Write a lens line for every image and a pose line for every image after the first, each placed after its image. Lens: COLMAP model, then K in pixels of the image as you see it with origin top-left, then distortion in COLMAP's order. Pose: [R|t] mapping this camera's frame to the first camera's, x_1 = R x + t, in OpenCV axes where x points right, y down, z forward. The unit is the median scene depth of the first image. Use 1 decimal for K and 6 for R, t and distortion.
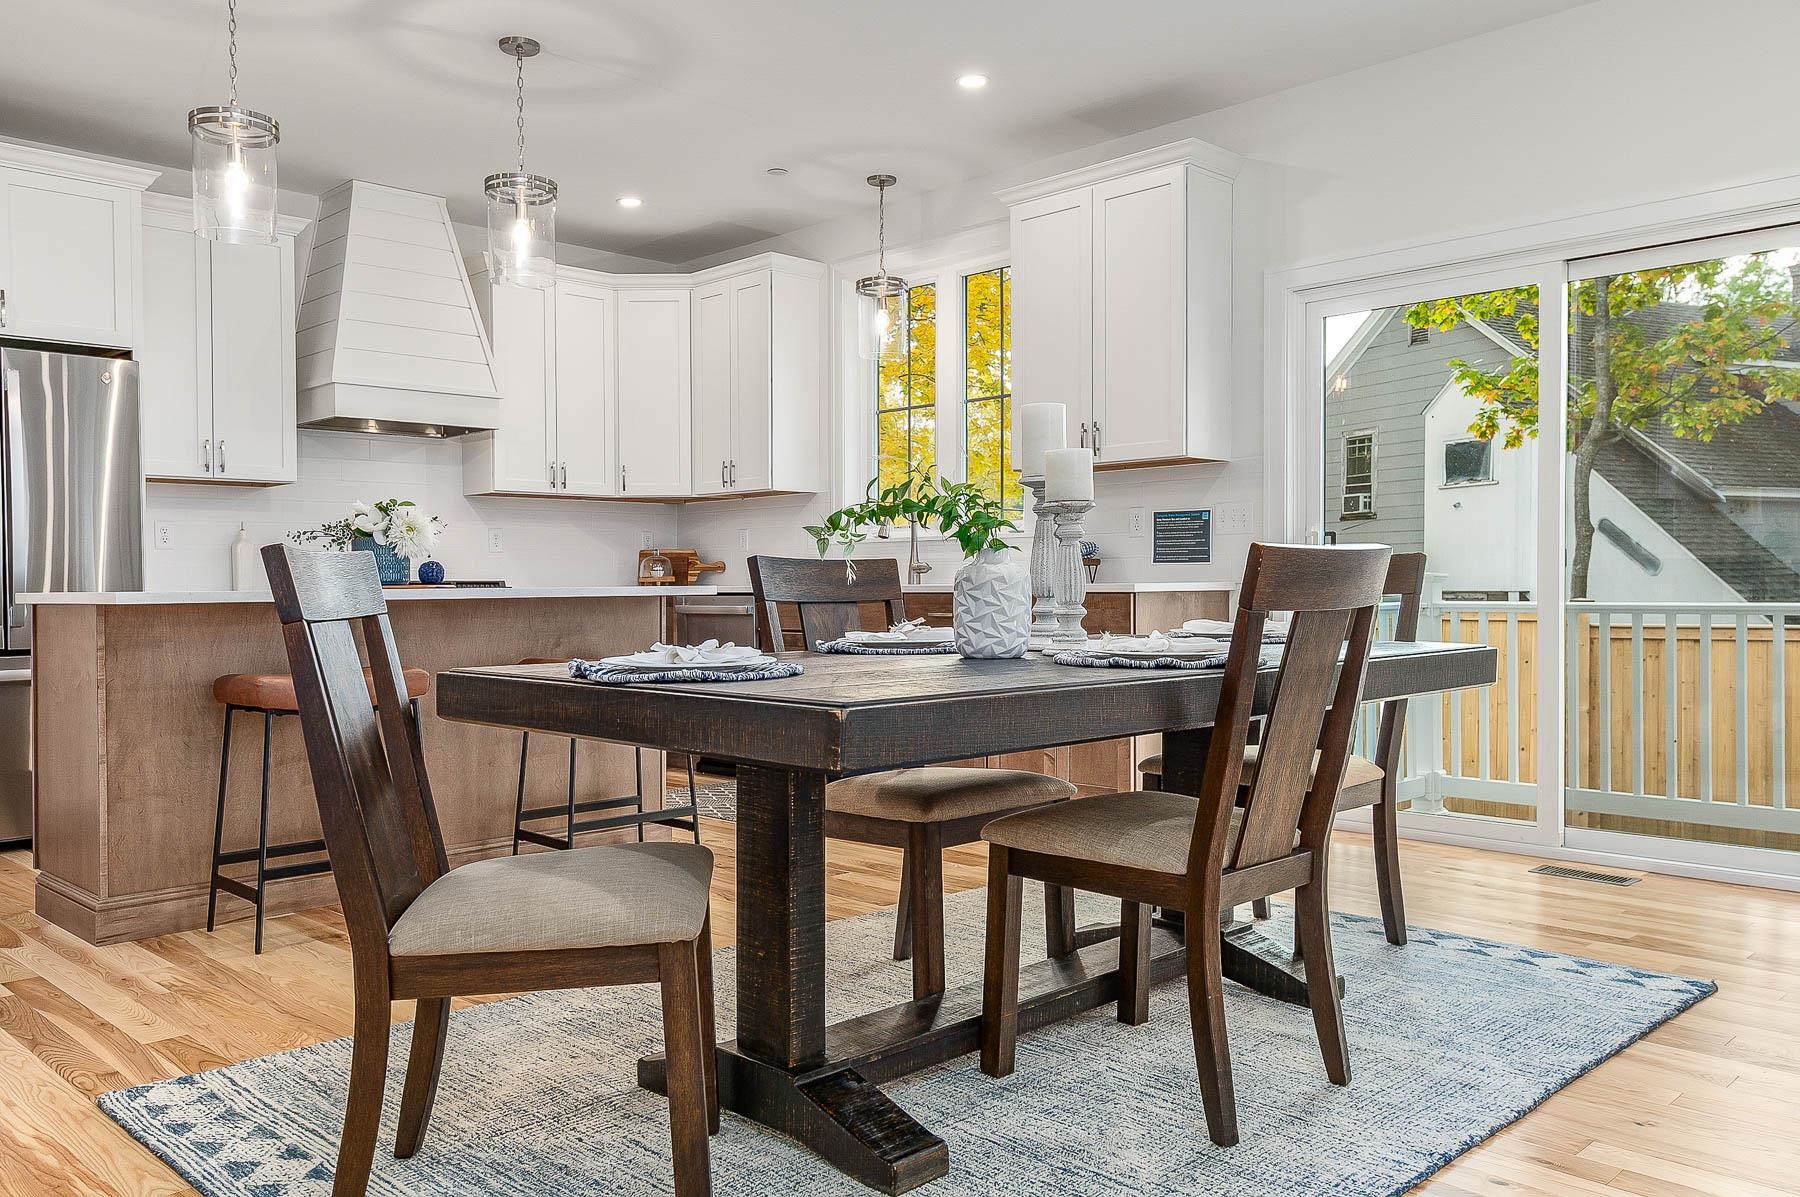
lens RADIAL K [[1376.1, 0, 900.0], [0, 1376.1, 598.5], [0, 0, 1]] dist [0.020995, -0.000346]
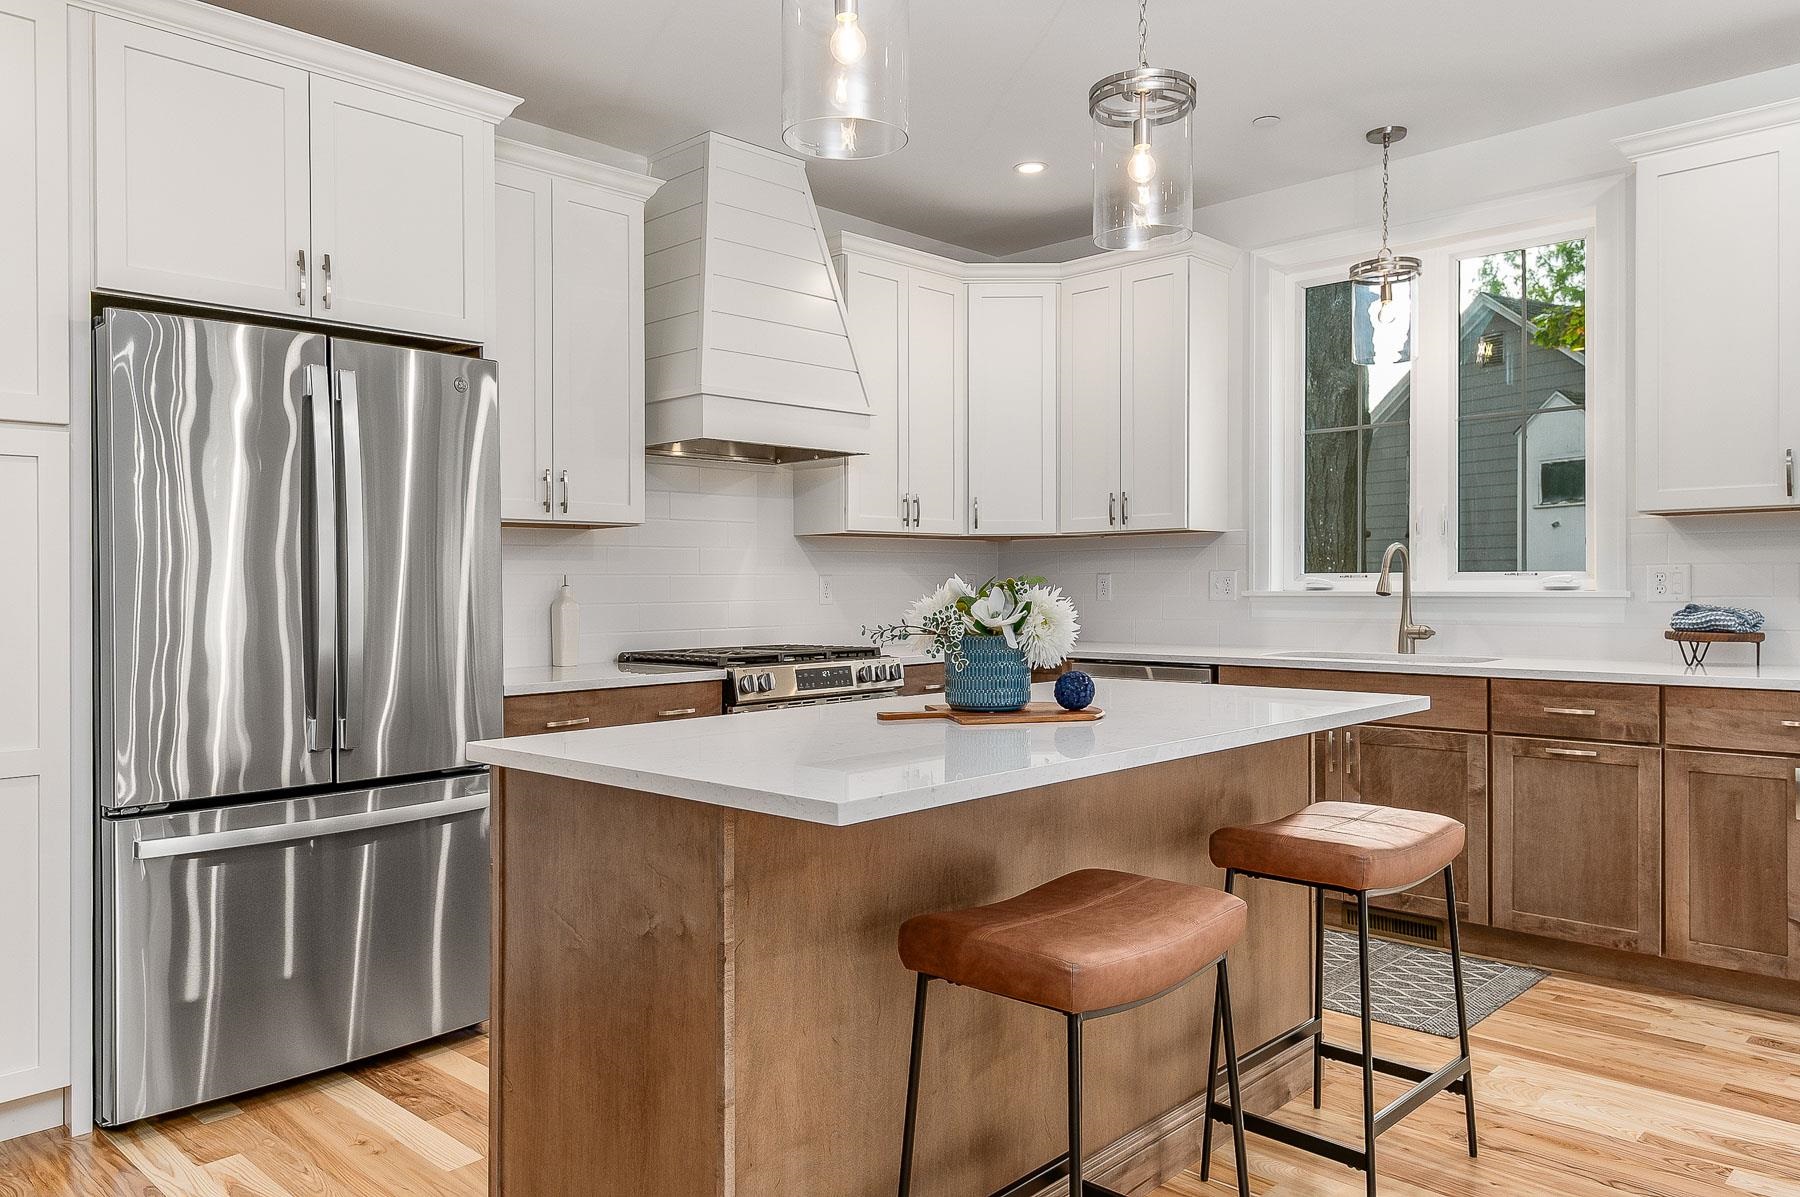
lens RADIAL K [[1220.4, 0, 890.4], [0, 1220.4, 587.6], [0, 0, 1]] dist [0.022515, 0.000589]
pose [[0.999464, -0.000582, 0.032738, -0.301913], [0.000808, 0.999976, -0.006891, -0.041776], [-0.032733, 0.006913, 0.999440, 0.304497]]
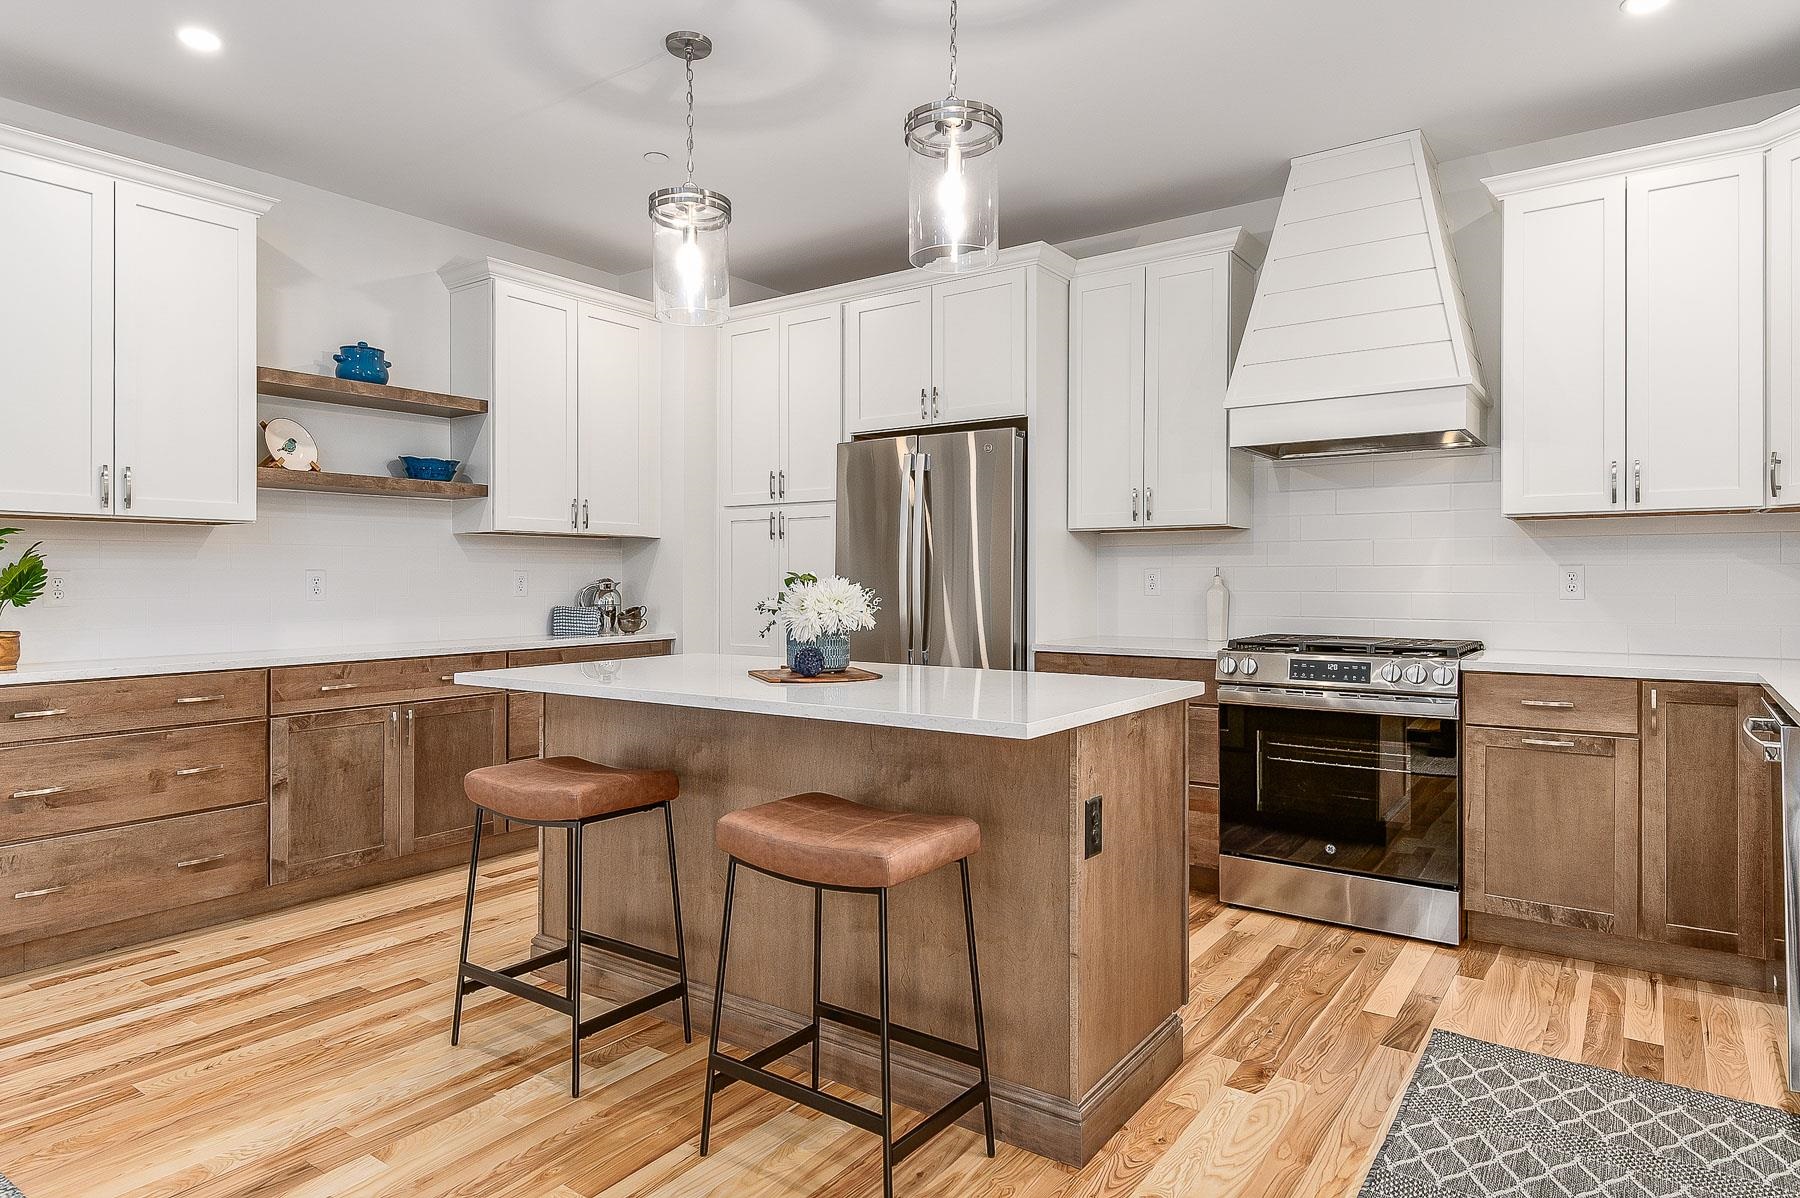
lens RADIAL K [[1075.3, 0, 892.8], [0, 1075.3, 576.4], [0, 0, 1]] dist [0.038139, -0.032090]
pose [[0.173645, 0.007357, -0.984781, 0.195762], [-0.009401, 0.999939, 0.005813, -0.049132], [0.984763, 0.008248, 0.173704, 0.620632]]
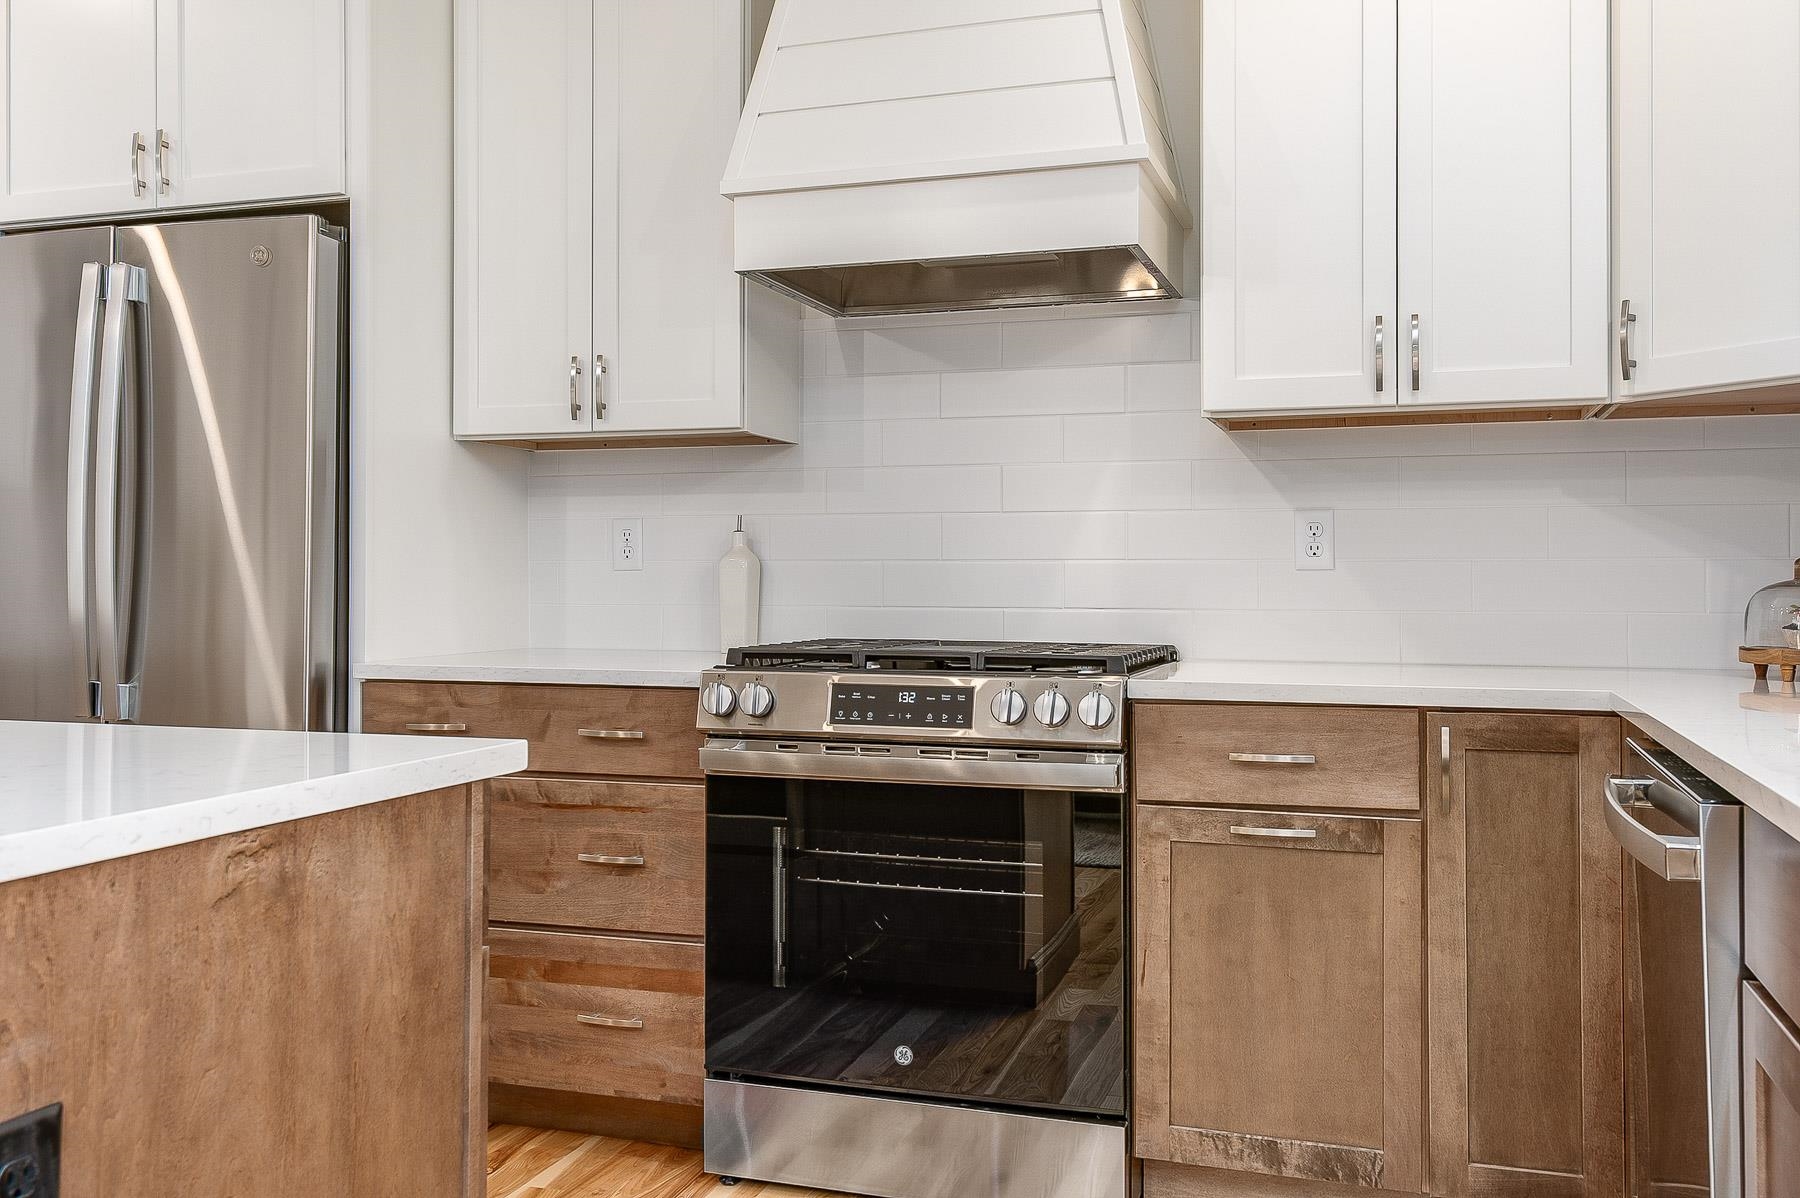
lens RADIAL K [[1618.0, 0, 903.9], [0, 1618.0, 538.1], [0, 0, 1]] dist [0.032907, -0.000099]
pose [[0.461687, -0.010332, -0.886983, 0.064266], [-0.013705, 0.999730, -0.018779, -0.035266], [0.886937, 0.020826, 0.461420, 0.743091]]
